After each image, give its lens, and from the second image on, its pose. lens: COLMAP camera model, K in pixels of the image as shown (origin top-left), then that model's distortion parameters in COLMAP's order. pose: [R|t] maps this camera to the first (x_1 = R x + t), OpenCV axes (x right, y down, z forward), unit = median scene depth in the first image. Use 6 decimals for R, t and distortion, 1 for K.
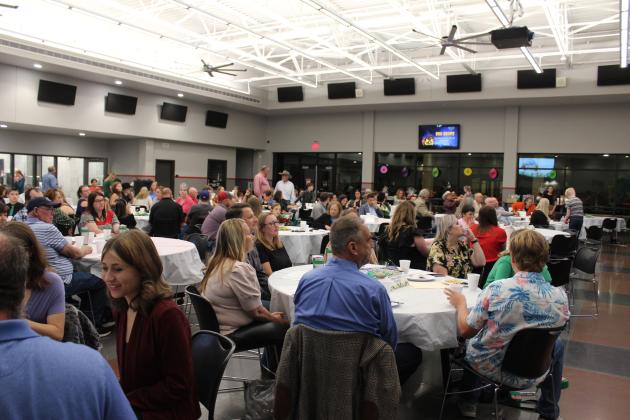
lens RADIAL K [[528.7, 0, 315.0], [0, 528.7, 210.0], [0, 0, 1]] dist [-0.156314, 0.147972]
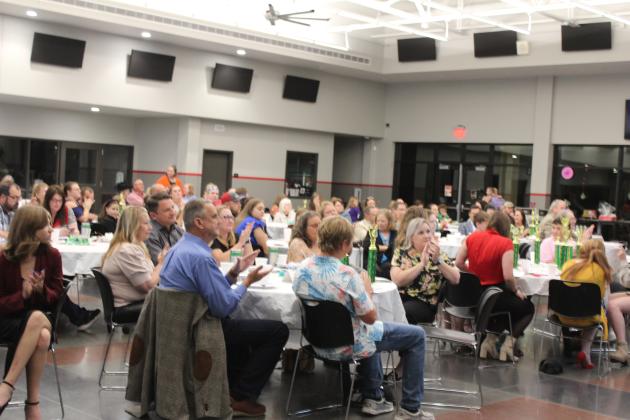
lens RADIAL K [[946.2, 0, 315.0], [0, 946.2, 210.0], [0, 0, 1]] dist [-0.011323, 0.028532]
pose [[0.973960, 0.030206, -0.224700, 0.108500], [-0.038151, 0.998788, -0.031100, 0.012340], [0.223488, 0.038863, 0.973932, -0.139811]]
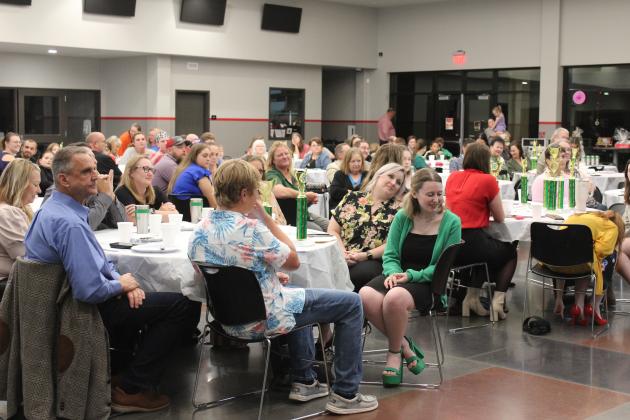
lens RADIAL K [[998.9, 0, 315.0], [0, 998.9, 210.0], [0, 0, 1]] dist [0.022424, 0.024073]
pose [[0.971996, -0.000842, -0.234994, 0.125511], [0.007596, 0.999584, 0.027836, 0.010444], [0.234873, -0.028842, 0.971598, -0.087866]]
